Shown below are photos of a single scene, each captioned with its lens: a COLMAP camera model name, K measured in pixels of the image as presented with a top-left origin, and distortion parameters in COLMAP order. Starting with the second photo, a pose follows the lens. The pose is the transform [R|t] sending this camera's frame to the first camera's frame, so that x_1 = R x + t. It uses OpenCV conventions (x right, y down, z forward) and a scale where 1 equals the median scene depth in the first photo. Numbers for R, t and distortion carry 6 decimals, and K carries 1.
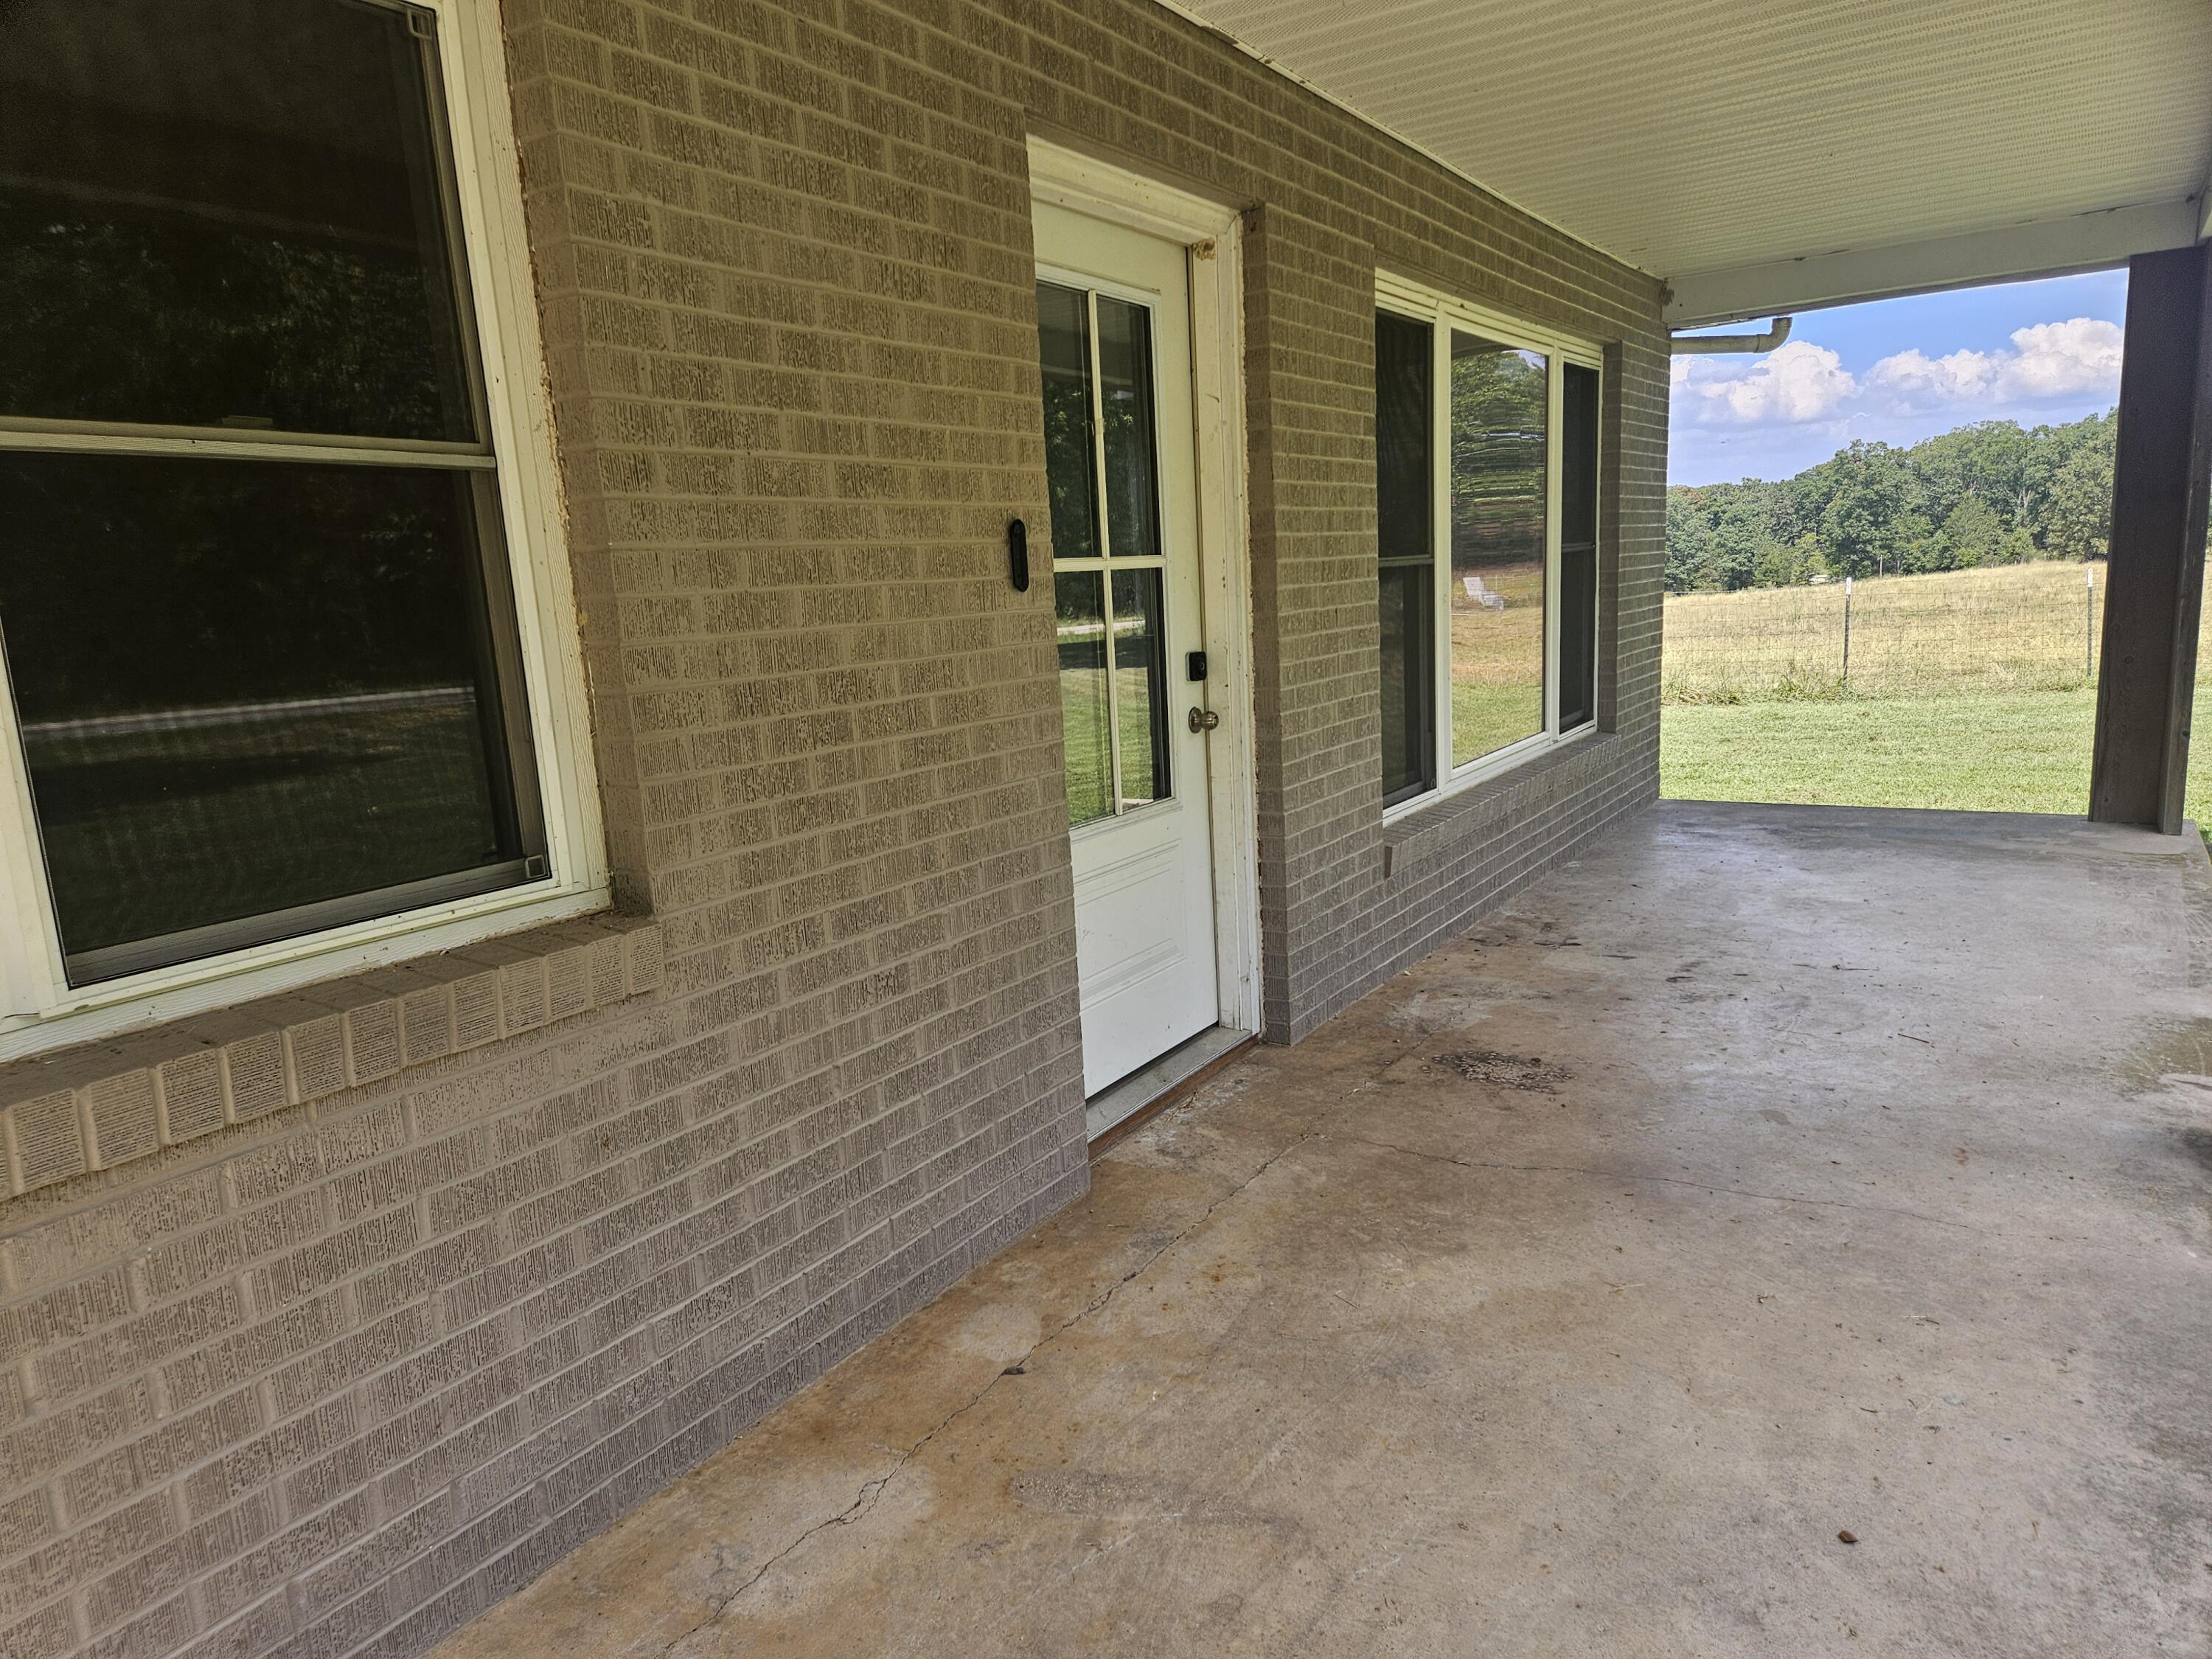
lens RADIAL K [[1464.0, 0, 1117.9], [0, 1464.0, 830.0], [0, 0, 1]] dist [0.078645, -0.059118]
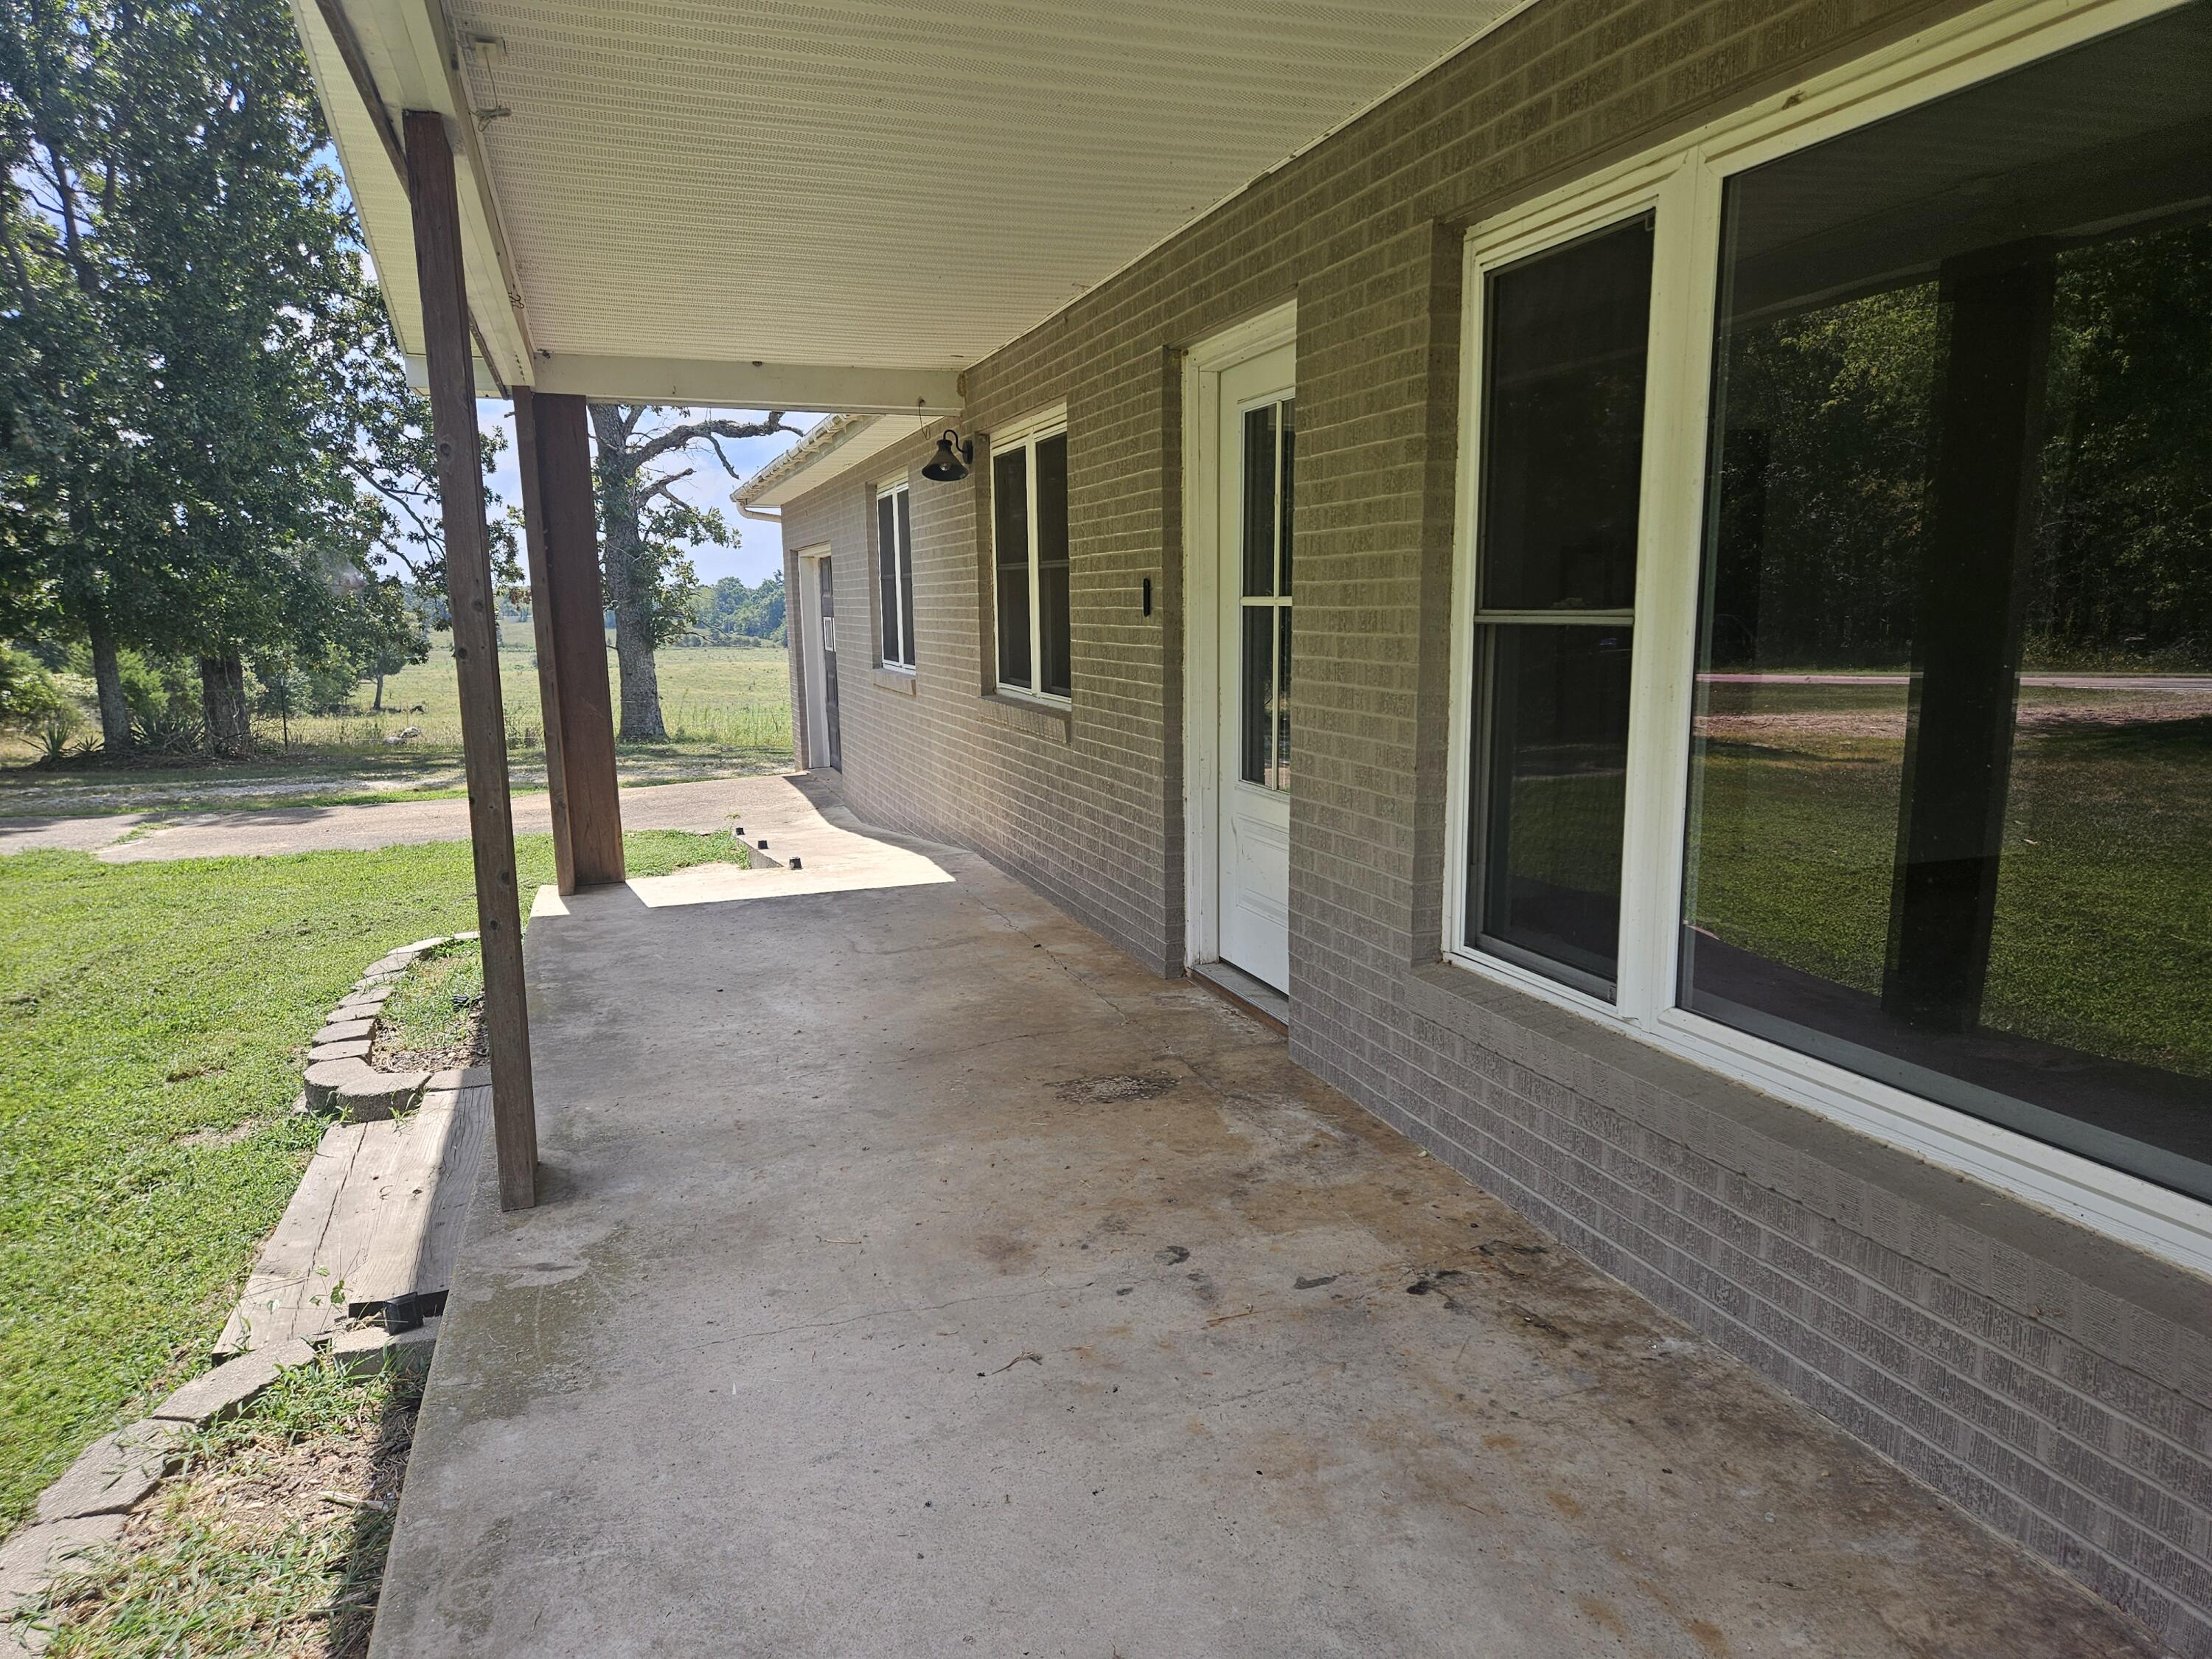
lens RADIAL K [[1472.0, 0, 1106.0], [0, 1472.0, 829.5], [0, 0, 1]] dist [0.067540, -0.054231]
pose [[-0.630247, 0.180305, -0.755168, 1.060218], [-0.088288, 0.949707, 0.300437, -0.347822], [0.771359, 0.256022, -0.582631, 1.593002]]
